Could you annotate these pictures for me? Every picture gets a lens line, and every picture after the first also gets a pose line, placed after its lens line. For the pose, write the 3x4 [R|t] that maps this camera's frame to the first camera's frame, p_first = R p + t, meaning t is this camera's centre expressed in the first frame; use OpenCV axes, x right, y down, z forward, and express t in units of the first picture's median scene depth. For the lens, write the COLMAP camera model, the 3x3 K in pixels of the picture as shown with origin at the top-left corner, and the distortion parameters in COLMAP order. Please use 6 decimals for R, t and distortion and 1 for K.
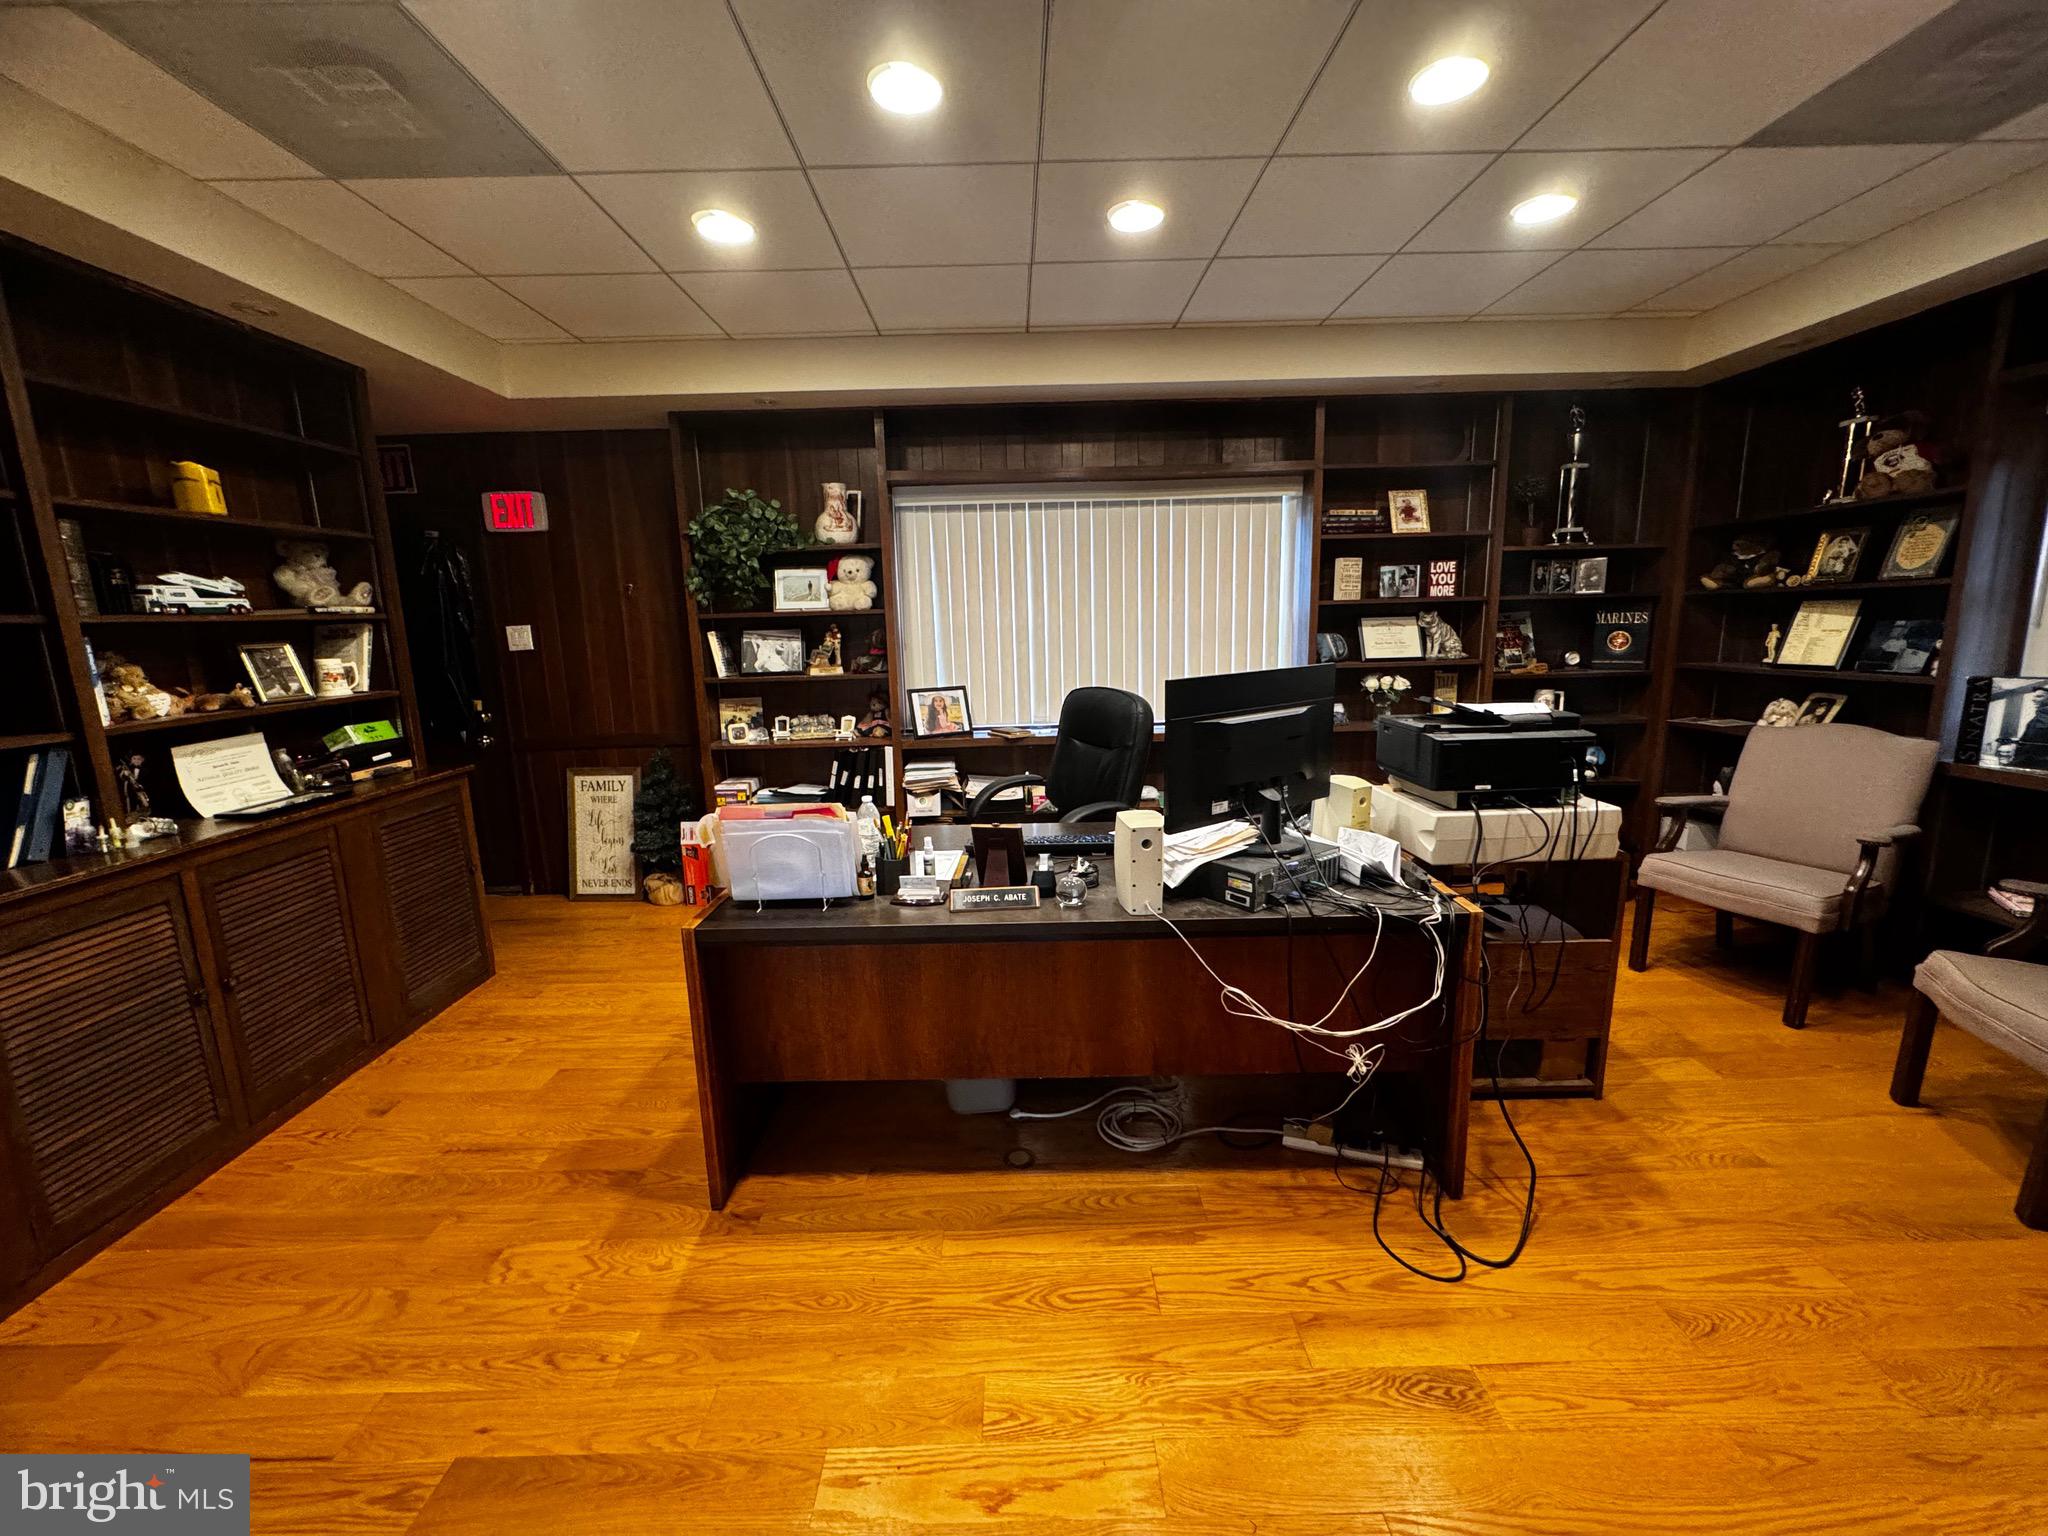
lens RADIAL K [[818.5, 0, 1024.6], [0, 818.5, 767.6], [0, 0, 1]] dist [0.000800, -0.000632]
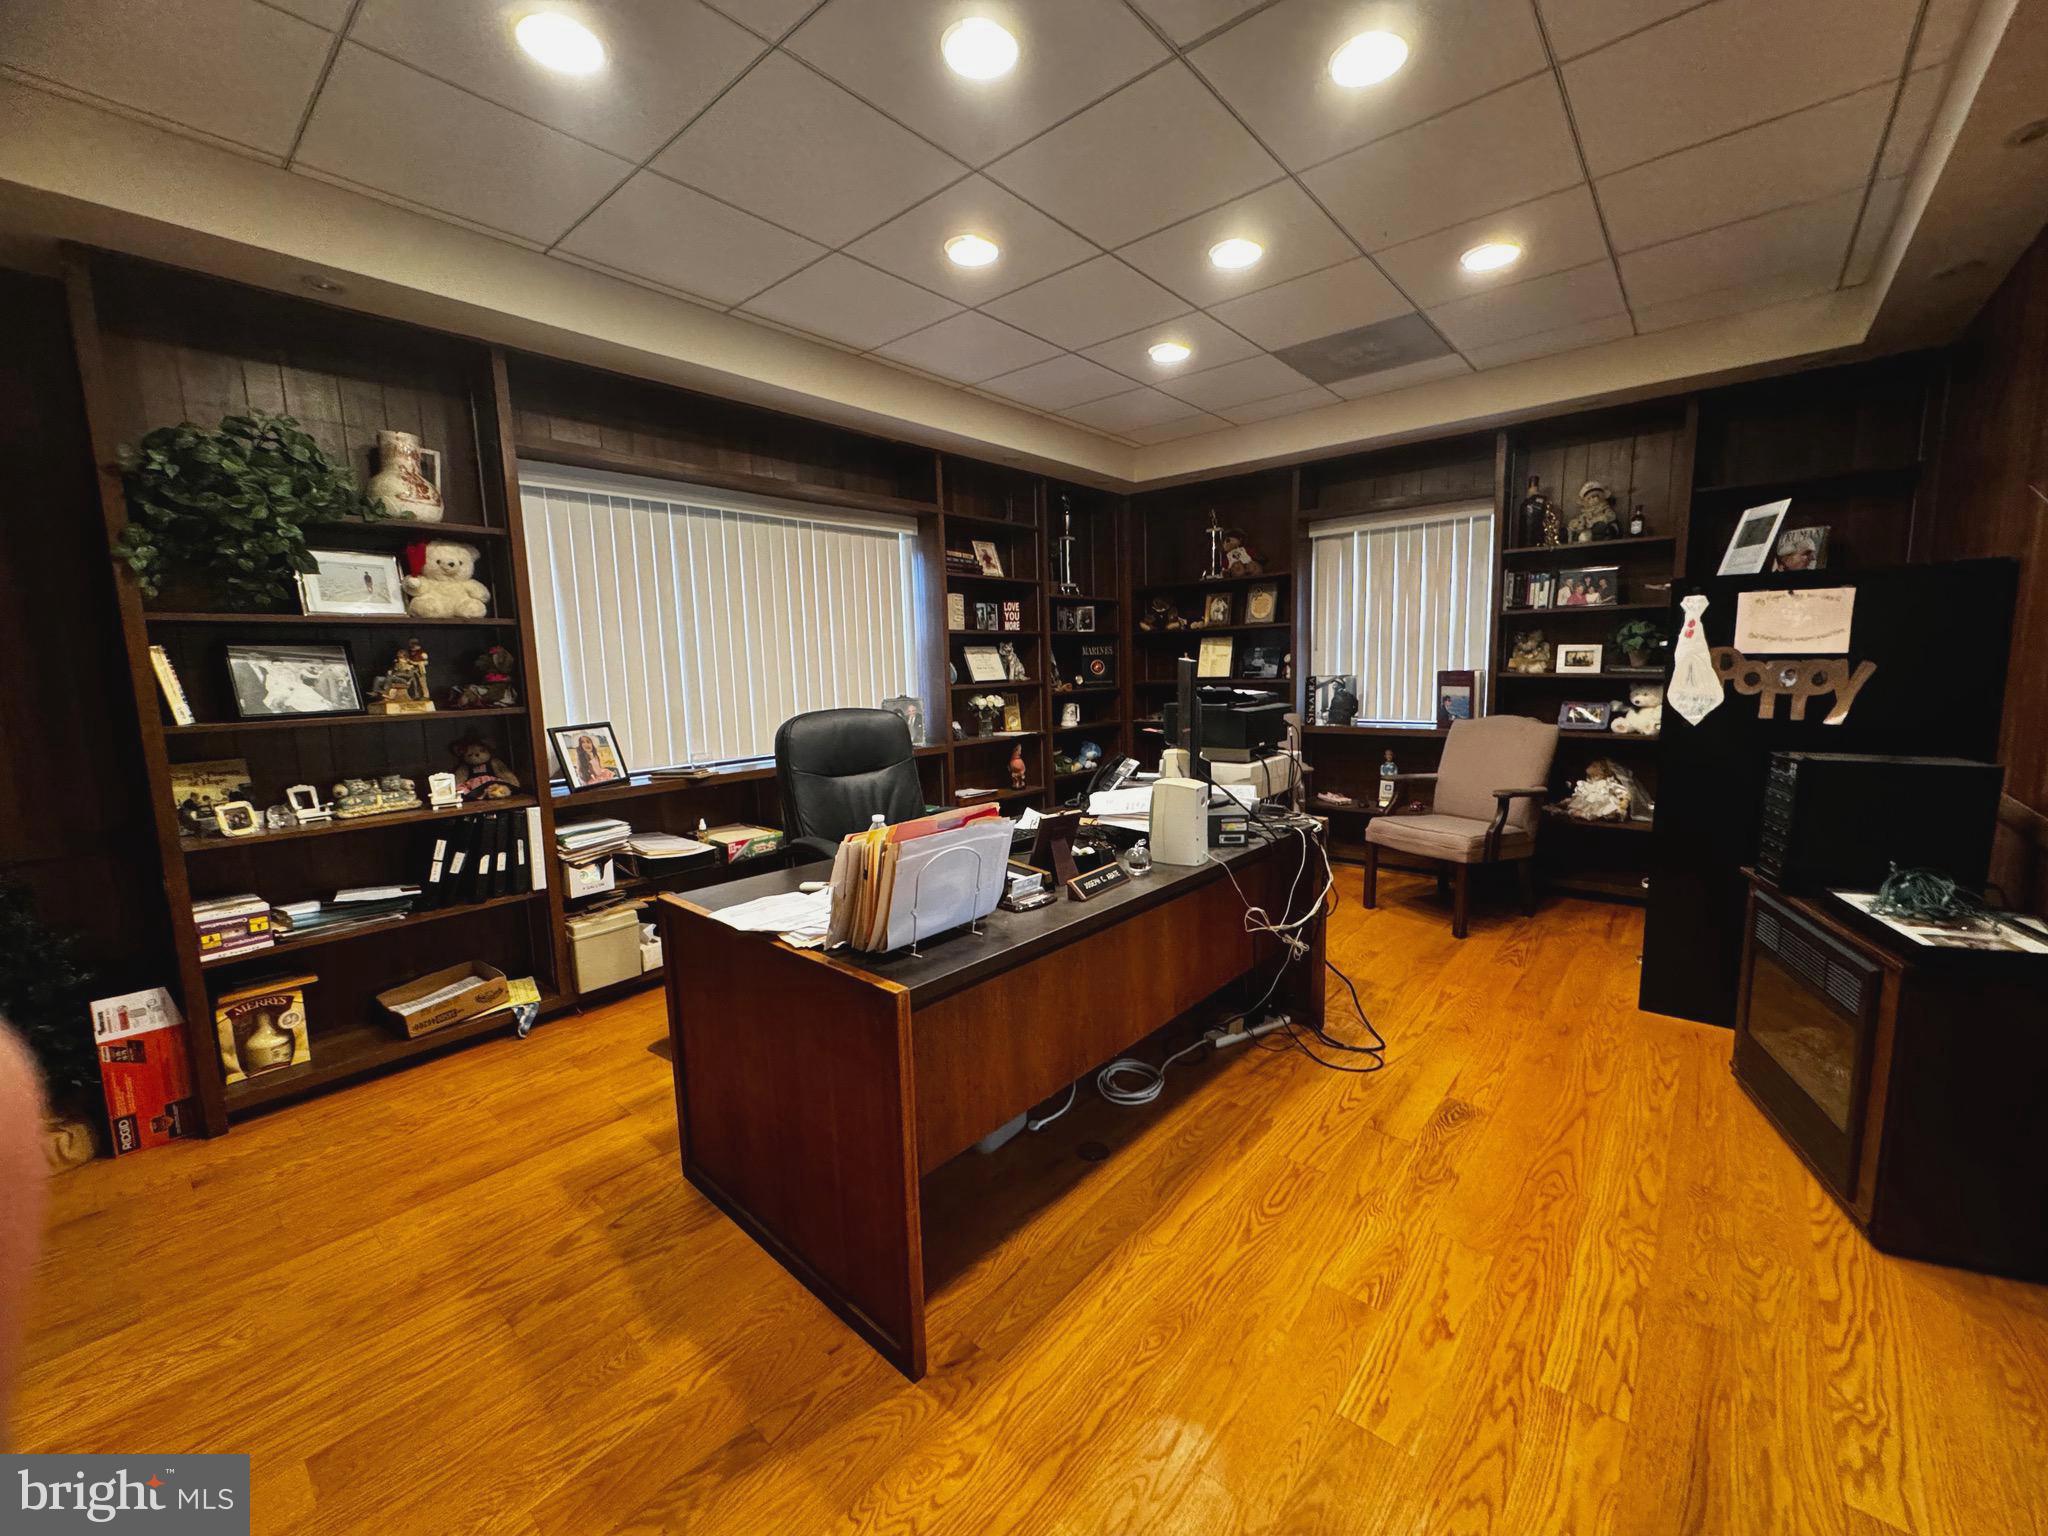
lens RADIAL K [[818.5, 0, 1025.0], [0, 818.5, 765.1], [0, 0, 1]] dist [0.000800, -0.000632]
pose [[0.659731, -0.087342, 0.746409, -0.419186], [0.145766, 0.989233, -0.013082, 0.010210], [-0.737230, 0.117432, 0.665359, 0.194558]]
